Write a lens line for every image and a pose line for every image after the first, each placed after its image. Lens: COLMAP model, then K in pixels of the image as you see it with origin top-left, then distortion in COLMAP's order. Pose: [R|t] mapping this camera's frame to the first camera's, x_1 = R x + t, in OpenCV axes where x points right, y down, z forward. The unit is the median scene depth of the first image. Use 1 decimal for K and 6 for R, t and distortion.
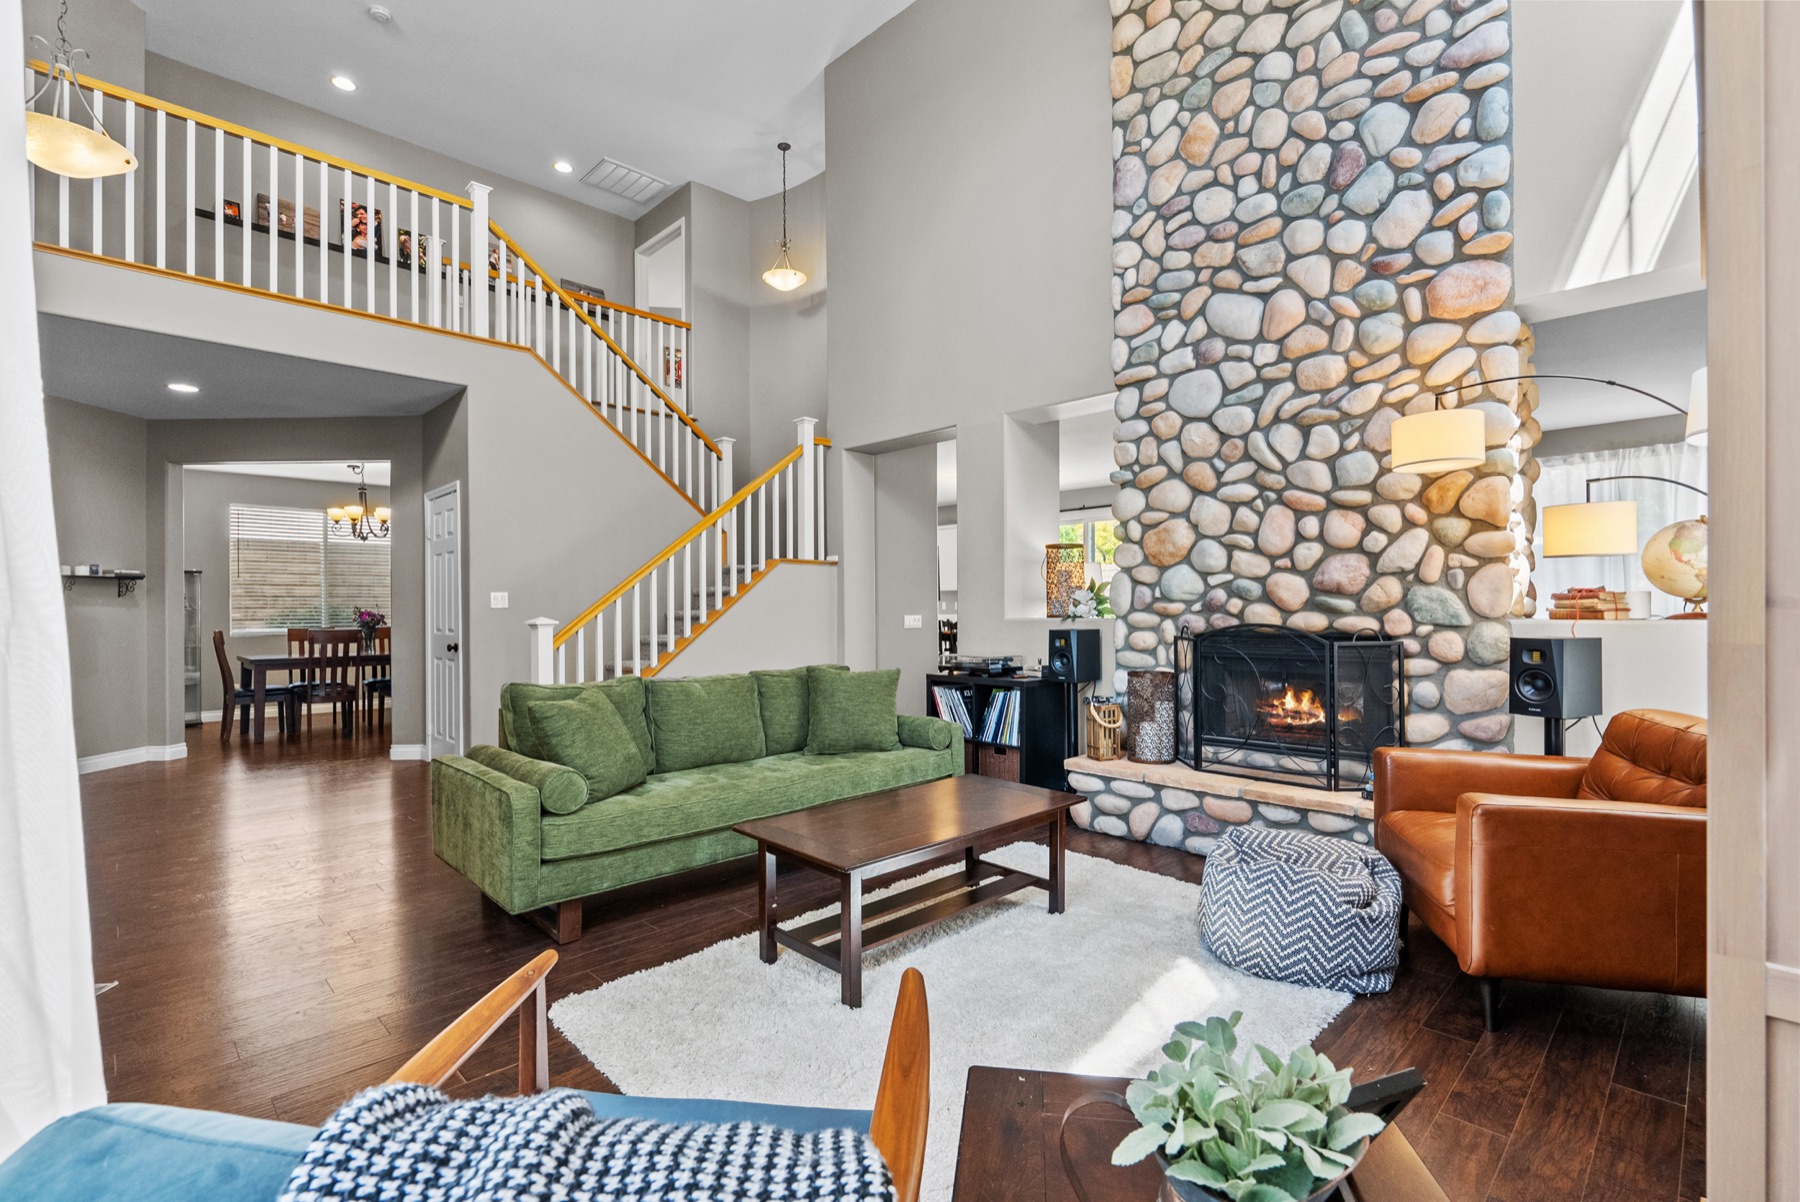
lens RADIAL K [[816.7, 0, 897.7], [0, 816.7, 604.5], [0, 0, 1]] dist [-0.009371, 0.003699]
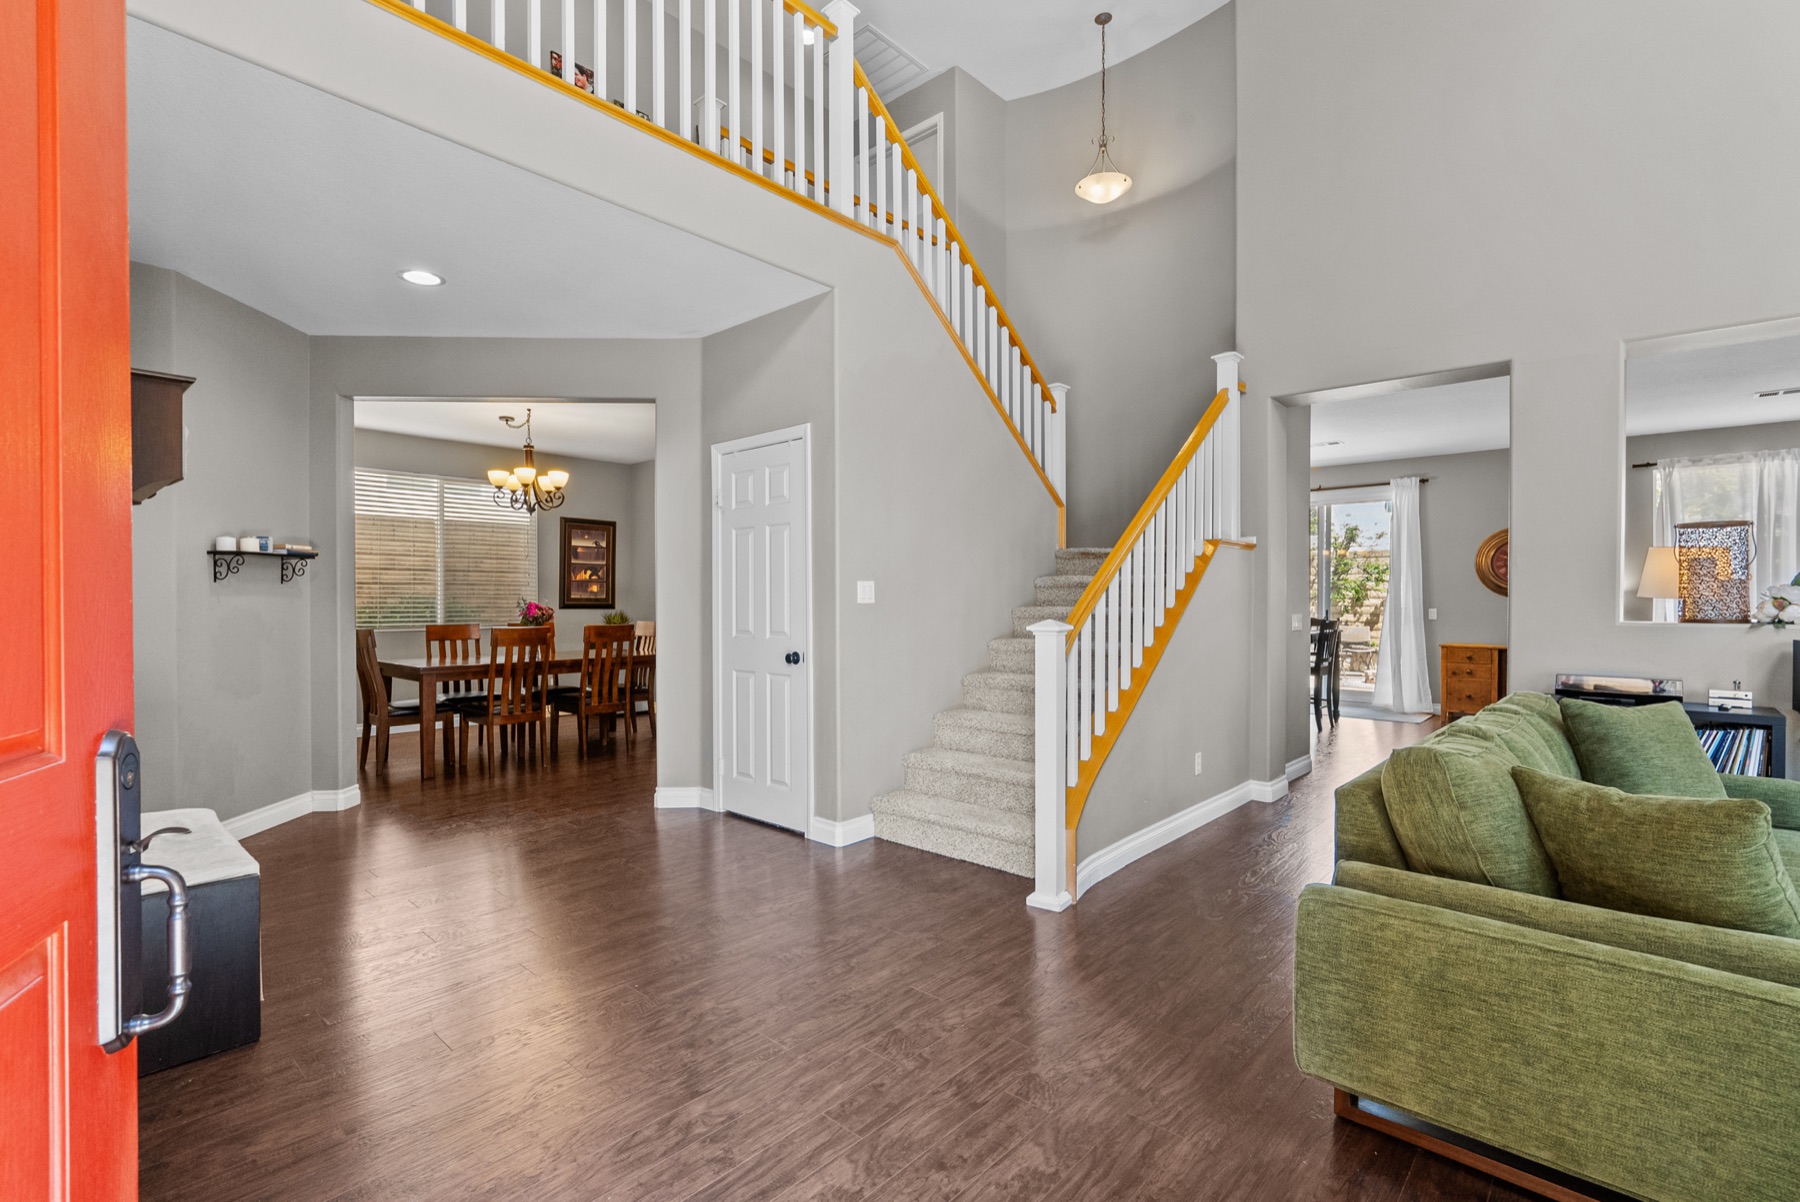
lens RADIAL K [[816.7, 0, 888.5], [0, 816.7, 605.7], [0, 0, 1]] dist [-0.009371, 0.003699]
pose [[0.998513, 0.006653, 0.054114, -0.725875], [-0.007354, 0.999892, 0.012761, -0.003817], [-0.054024, -0.013140, 0.998453, 0.407159]]
